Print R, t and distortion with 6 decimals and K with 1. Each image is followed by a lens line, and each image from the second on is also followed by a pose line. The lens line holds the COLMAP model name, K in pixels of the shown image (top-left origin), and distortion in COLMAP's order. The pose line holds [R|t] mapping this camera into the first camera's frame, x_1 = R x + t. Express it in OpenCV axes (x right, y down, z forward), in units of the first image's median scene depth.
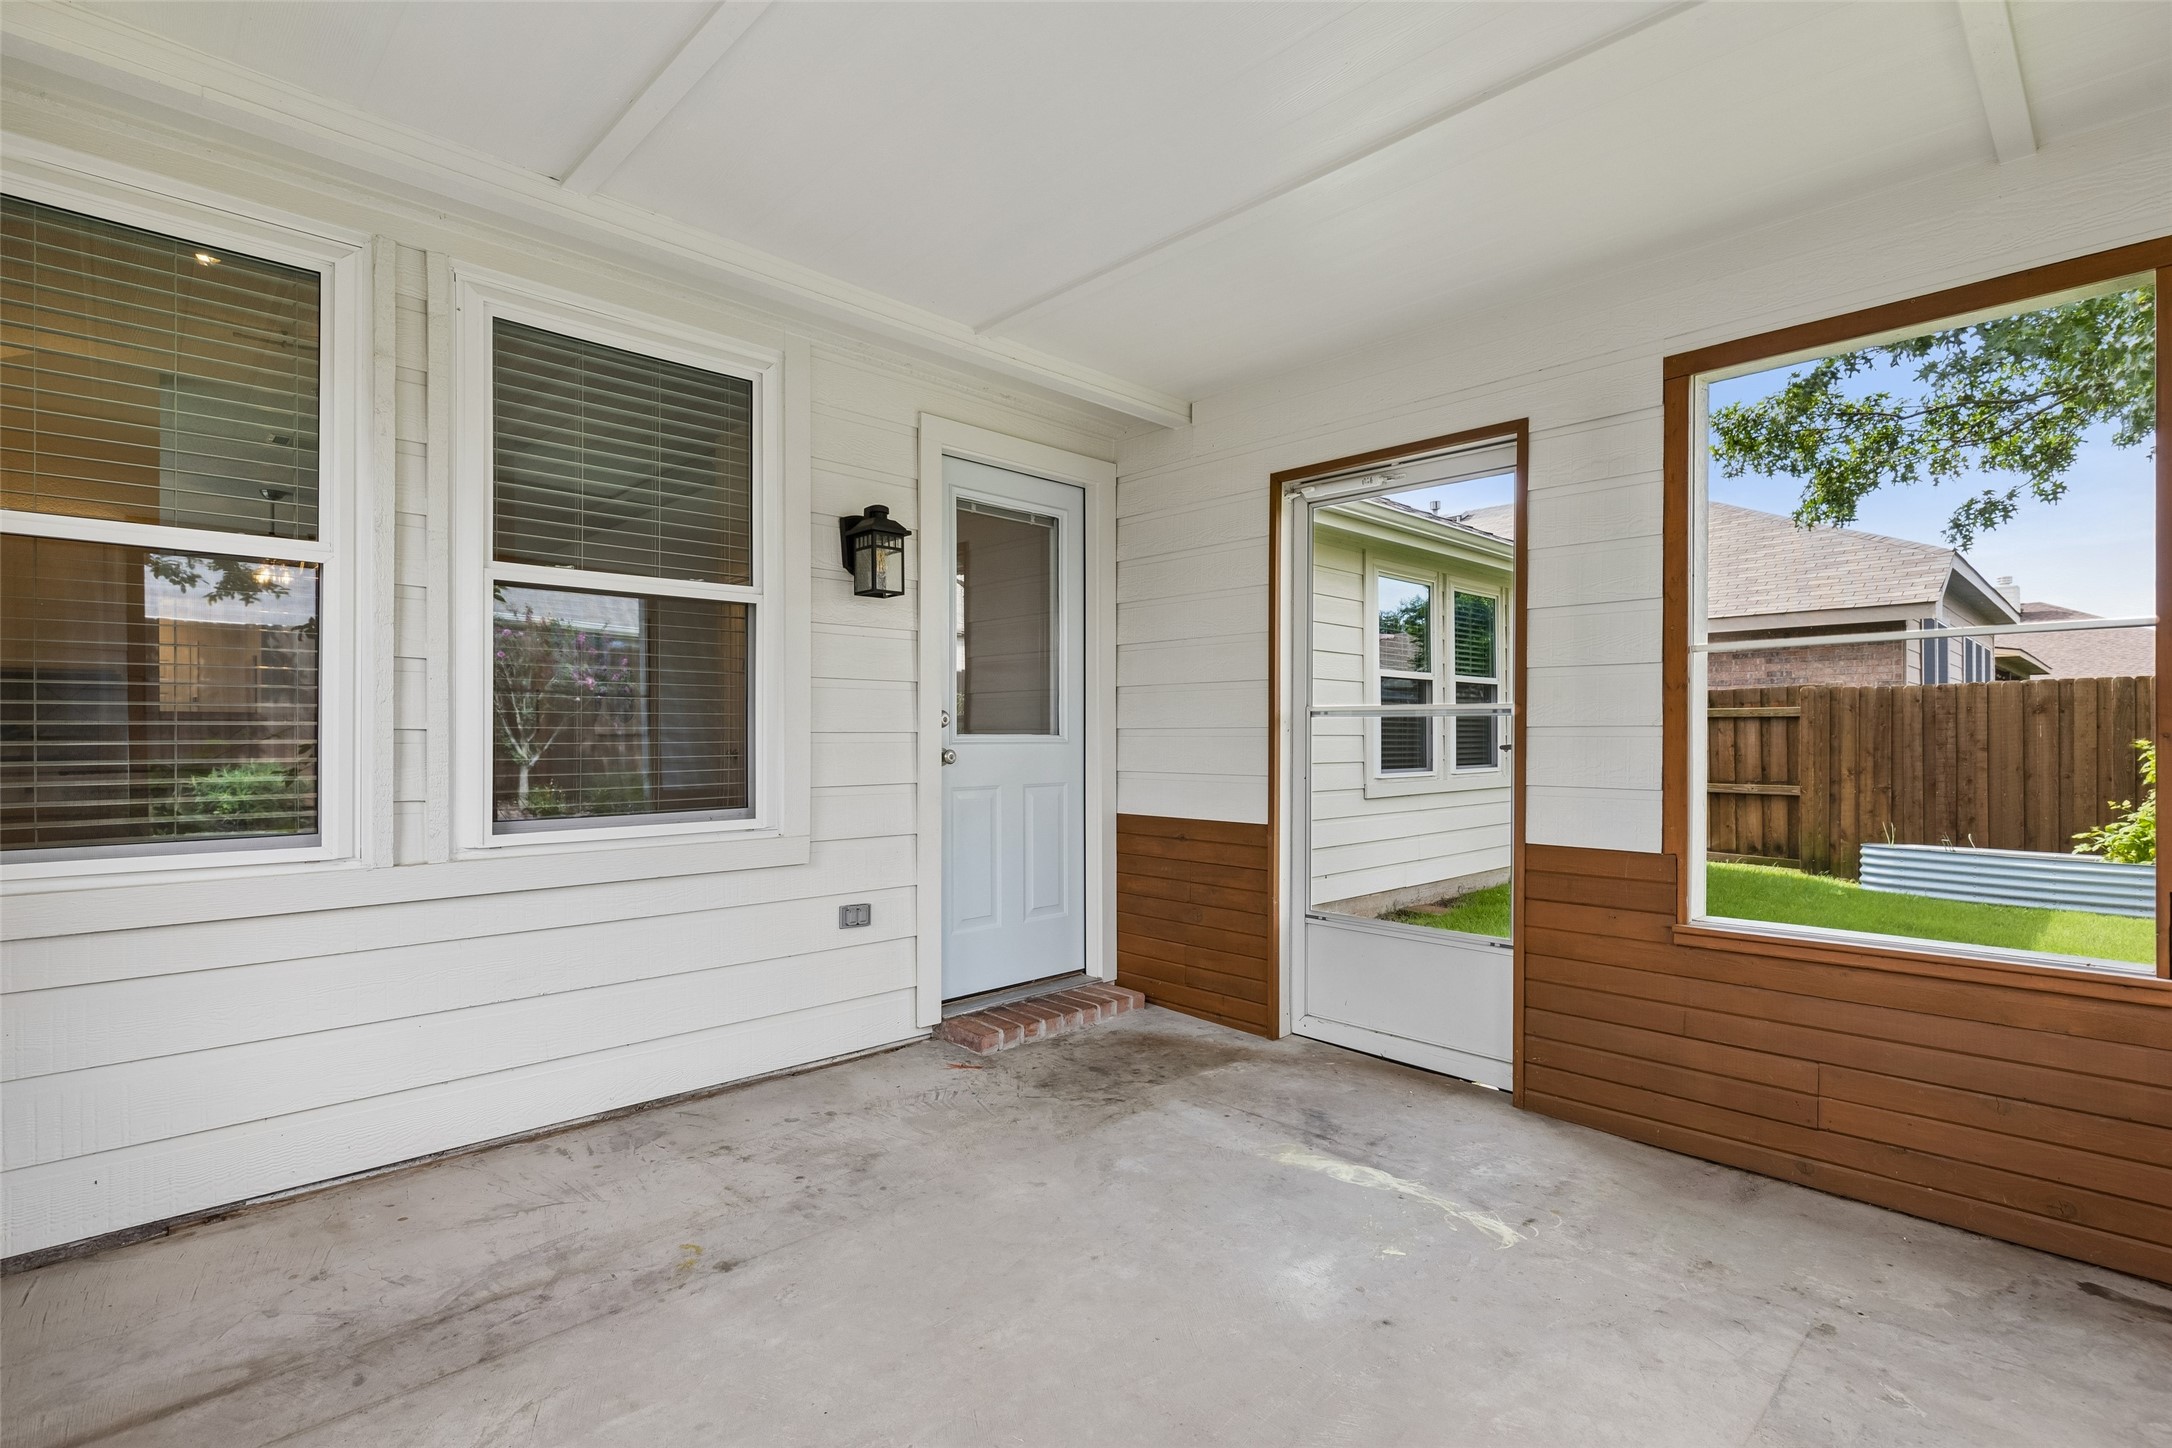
lens RADIAL K [[1016.3, 0, 1072.5], [0, 1016.3, 735.1], [0, 0, 1]] dist [0.003847, -0.001233]
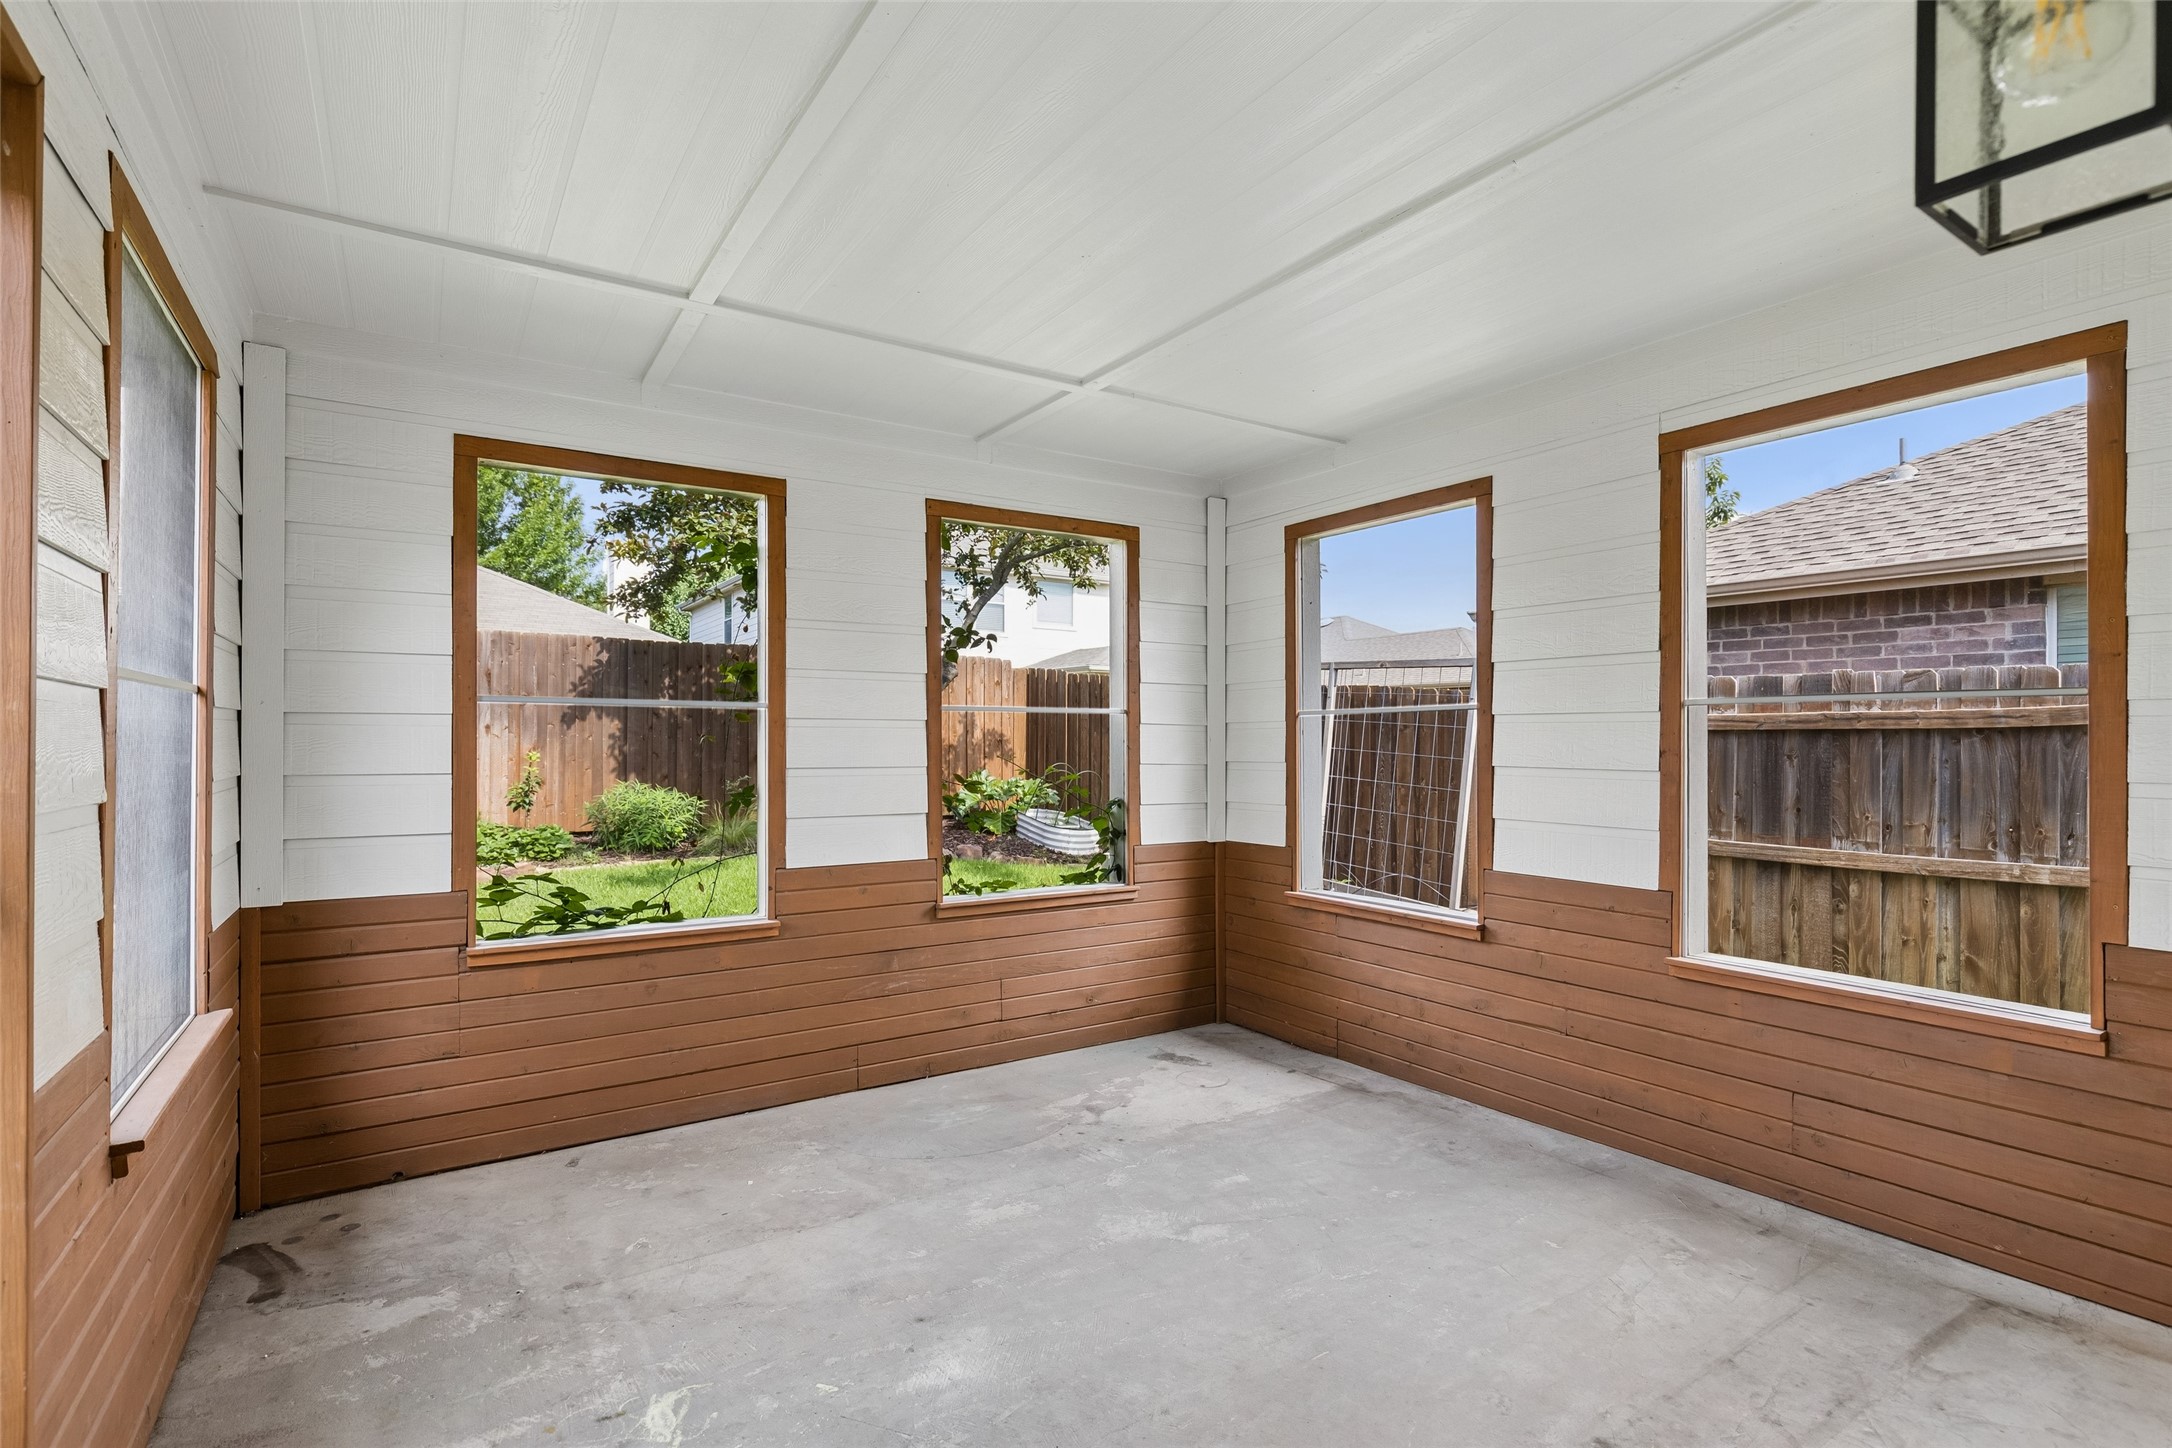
lens RADIAL K [[1016.3, 0, 1084.5], [0, 1016.3, 736.5], [0, 0, 1]] dist [0.003847, -0.001233]
pose [[-0.983380, -0.002037, 0.181547, -0.072208], [-0.004601, 0.999895, -0.013706, -0.053394], [-0.181500, -0.014313, -0.983287, 2.060365]]
